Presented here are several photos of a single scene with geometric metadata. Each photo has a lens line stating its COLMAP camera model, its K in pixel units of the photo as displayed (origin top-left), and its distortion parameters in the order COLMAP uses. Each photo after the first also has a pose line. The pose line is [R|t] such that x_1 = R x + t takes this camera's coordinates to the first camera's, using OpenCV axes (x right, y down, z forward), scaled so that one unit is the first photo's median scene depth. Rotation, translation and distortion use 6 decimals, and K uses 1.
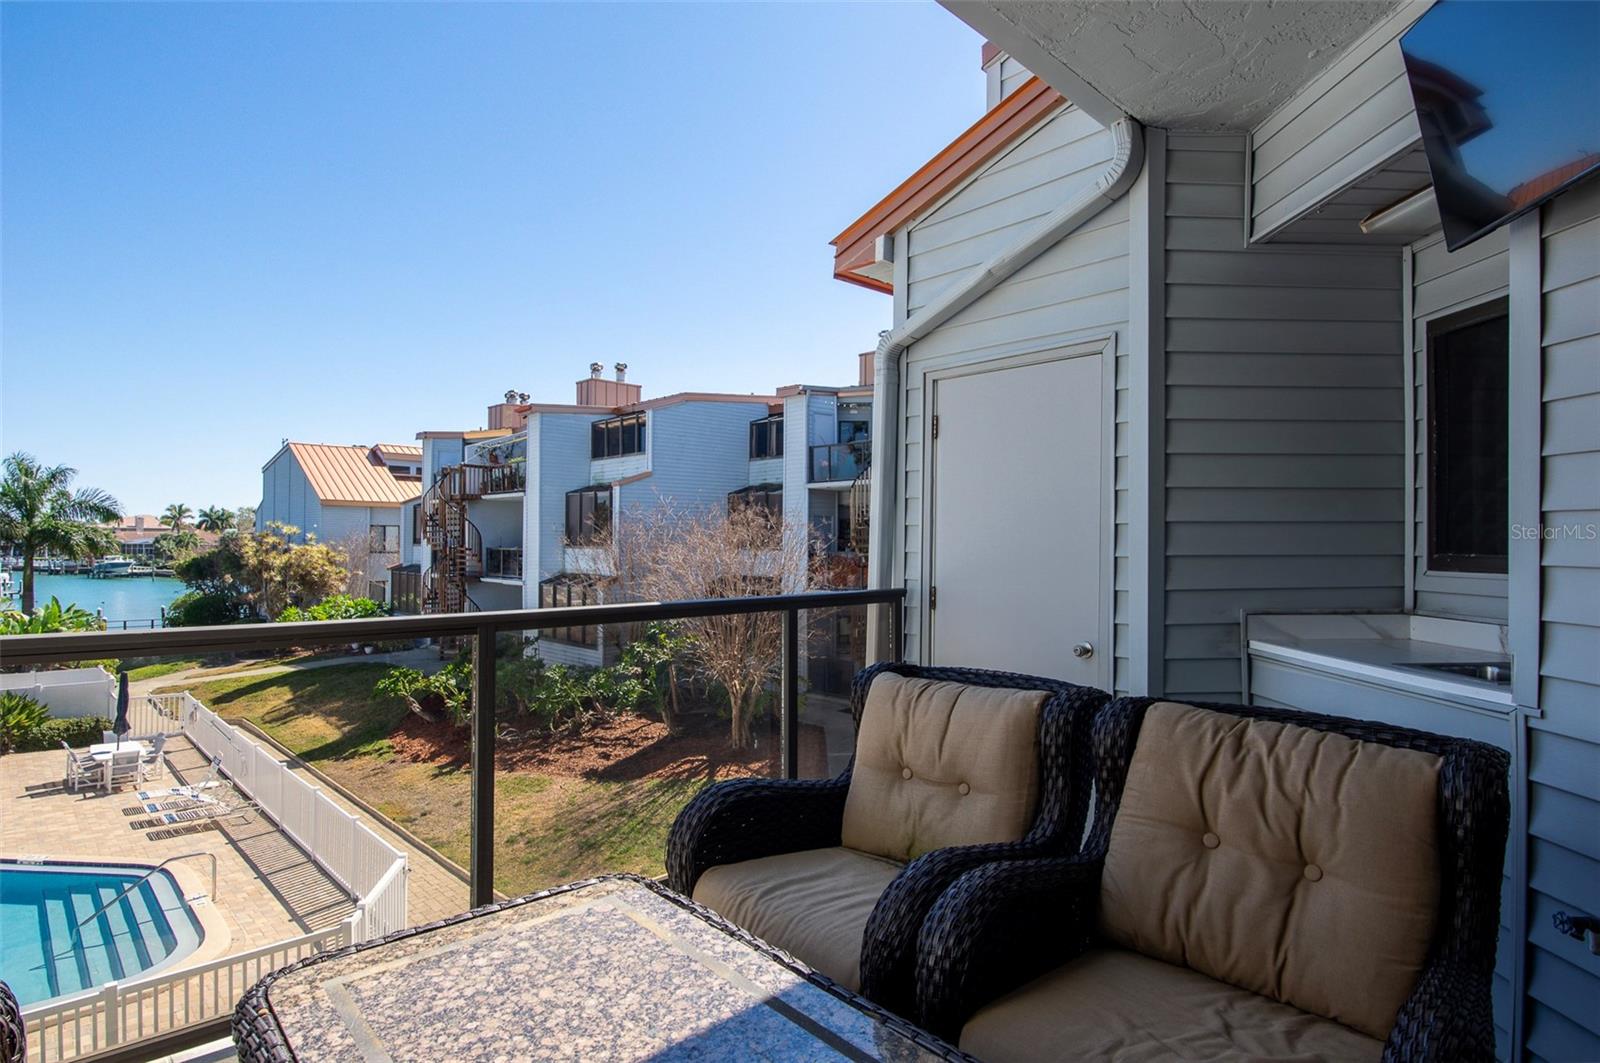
lens RADIAL K [[853.5, 0, 801.9], [0, 853.5, 525.7], [0, 0, 1]] dist [-0.006129, -0.009235]
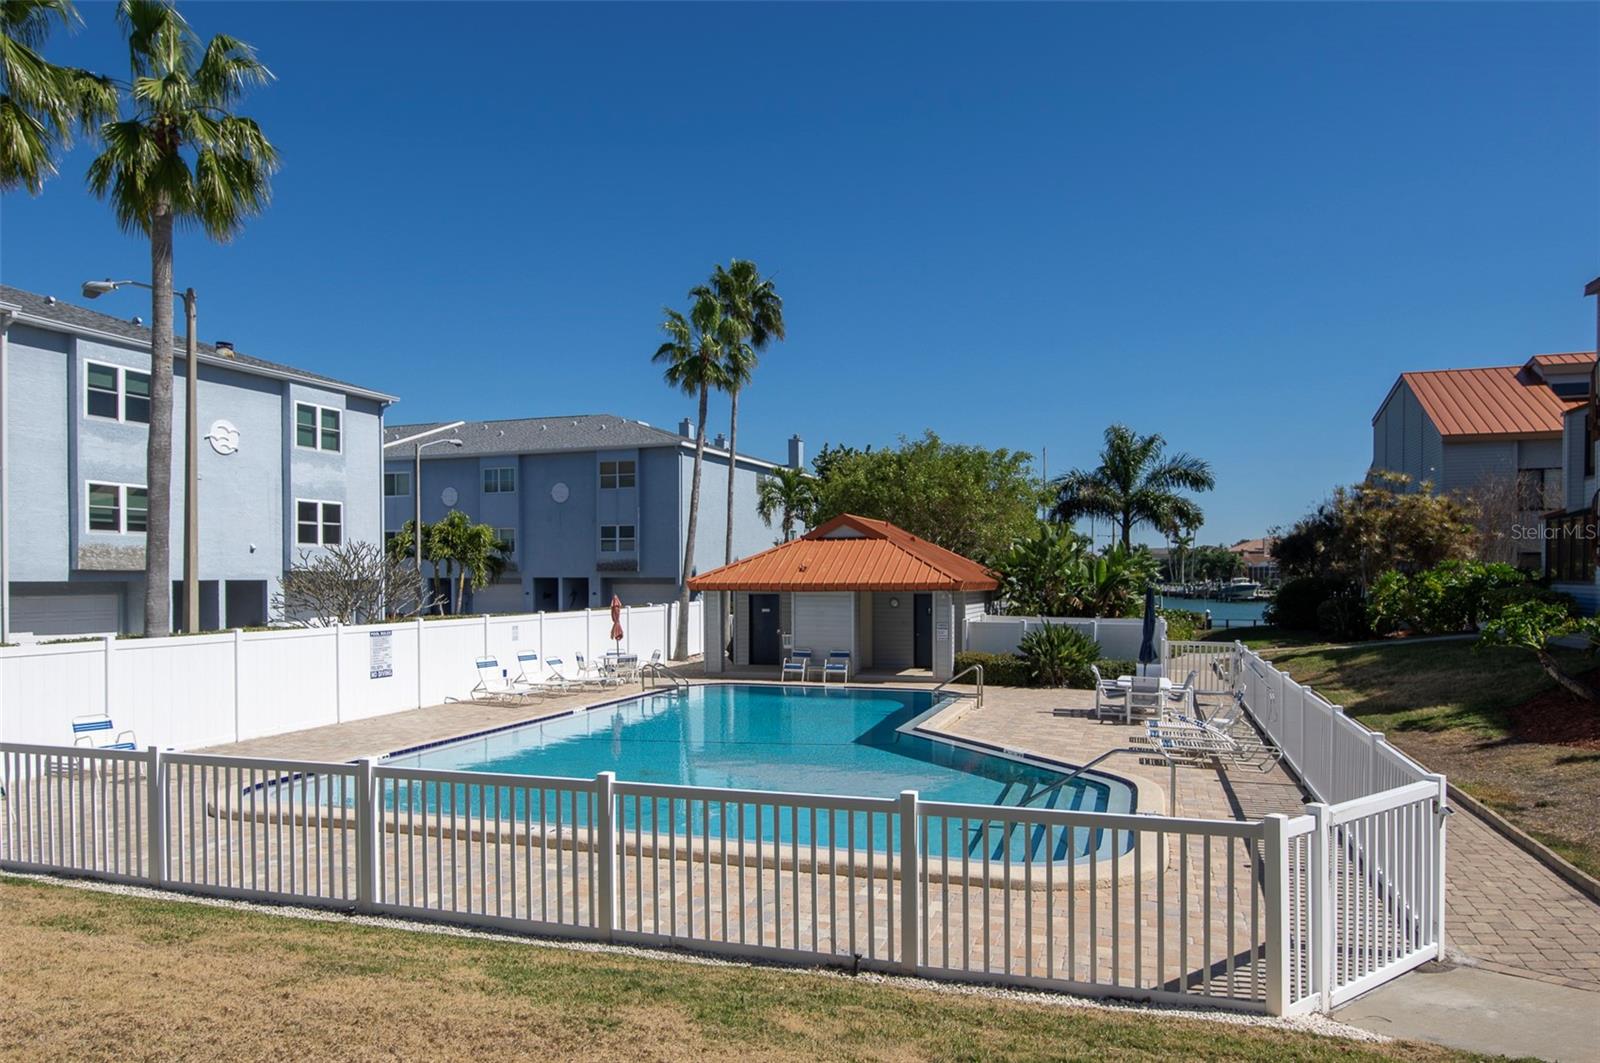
lens RADIAL K [[1081.8, 0, 773.9], [0, 1081.8, 582.8], [0, 0, 1]] dist [0.021740, -0.026166]
pose [[0.463081, 0.014215, -0.886202, -0.033873], [0.016660, 0.999555, 0.024739, 0.099826], [0.886159, -0.026220, 0.462638, 0.144457]]
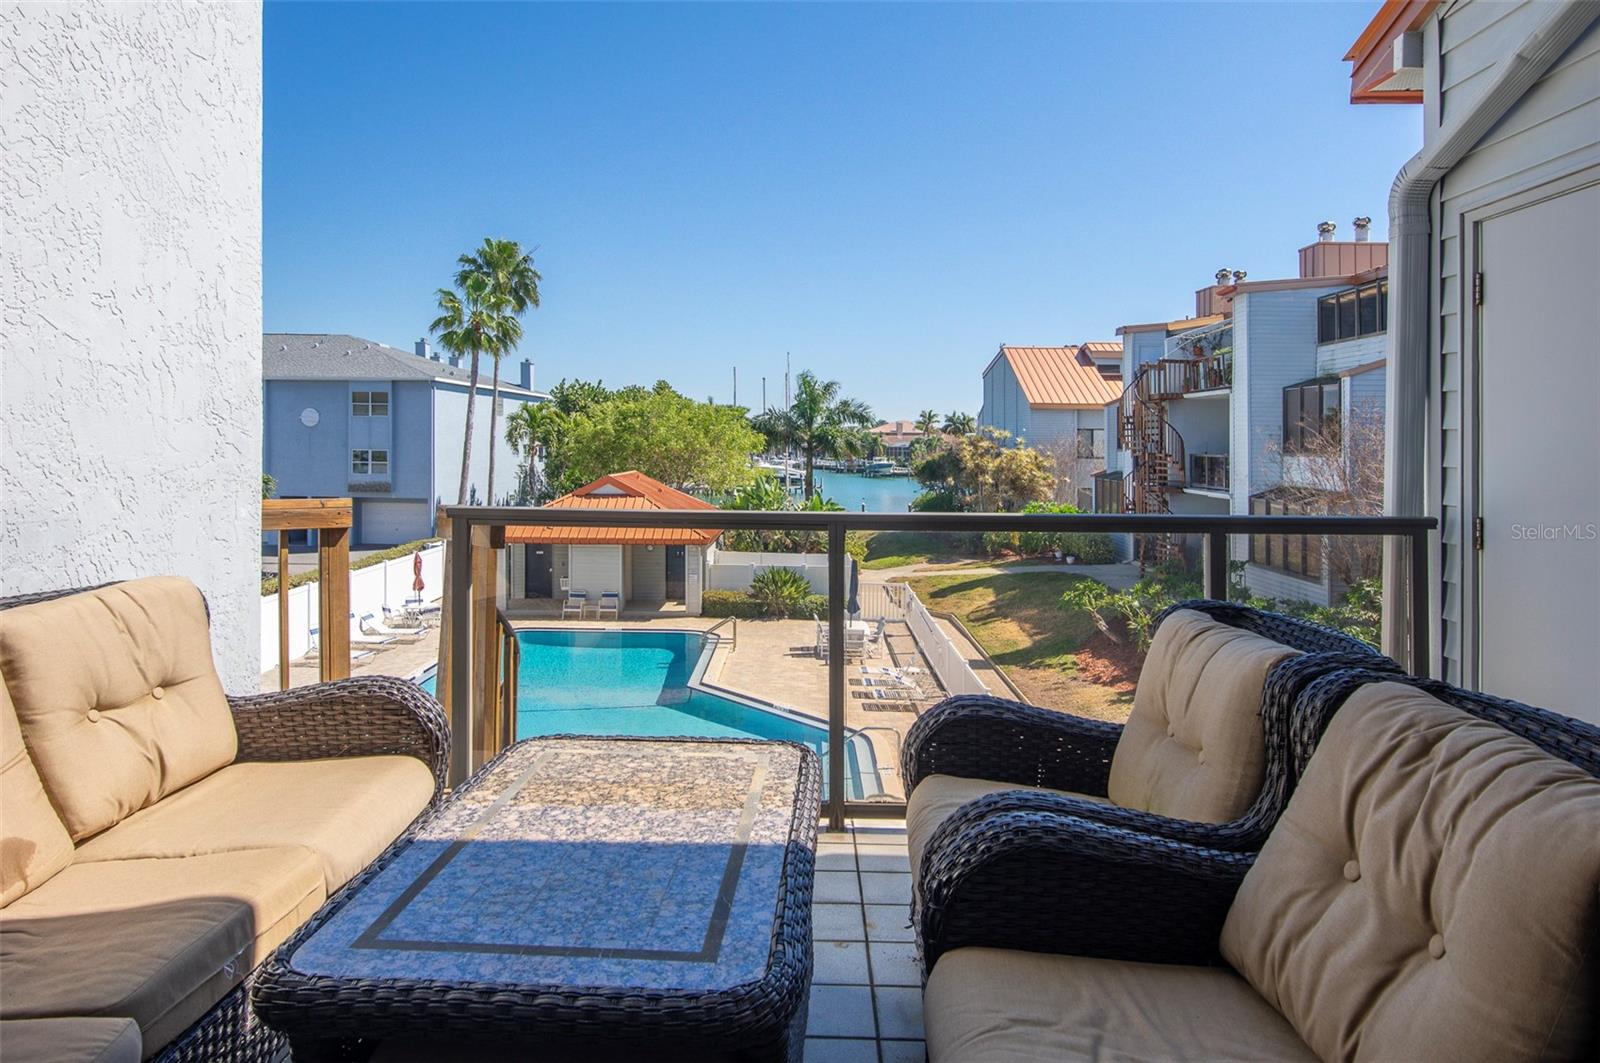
lens RADIAL K [[969.7, 0, 783.7], [0, 969.7, 430.7], [0, 0, 1]] dist [0.019062, -0.020010]
pose [[0.709516, -0.005085, -0.704671, 0.038507], [0.006760, 0.999977, -0.000409, -0.000394], [0.704657, -0.004473, 0.709534, 0.003906]]
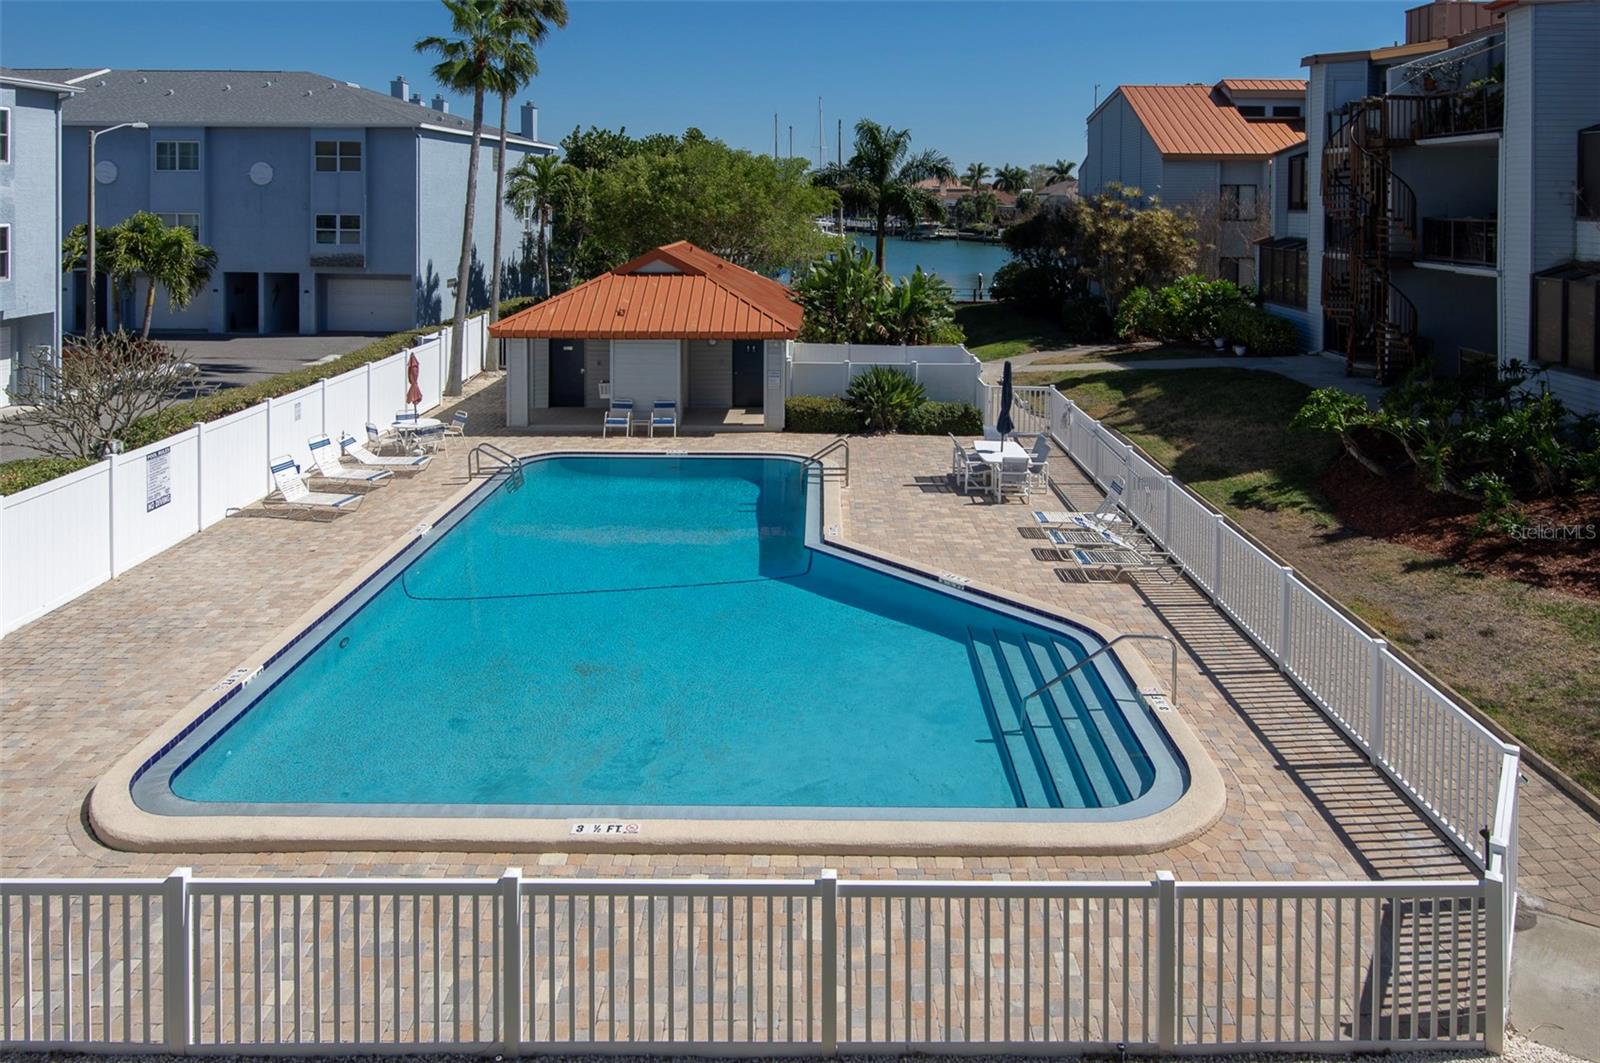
lens RADIAL K [[1115.6, 0, 843.6], [0, 1115.6, 200.7], [0, 0, 1]] dist [0.007972, -0.001894]
pose [[0.729869, 0.000453, -0.683587, -0.110391], [0.010586, 0.999872, 0.011966, -0.002856], [0.683506, -0.015970, 0.729771, 0.049603]]
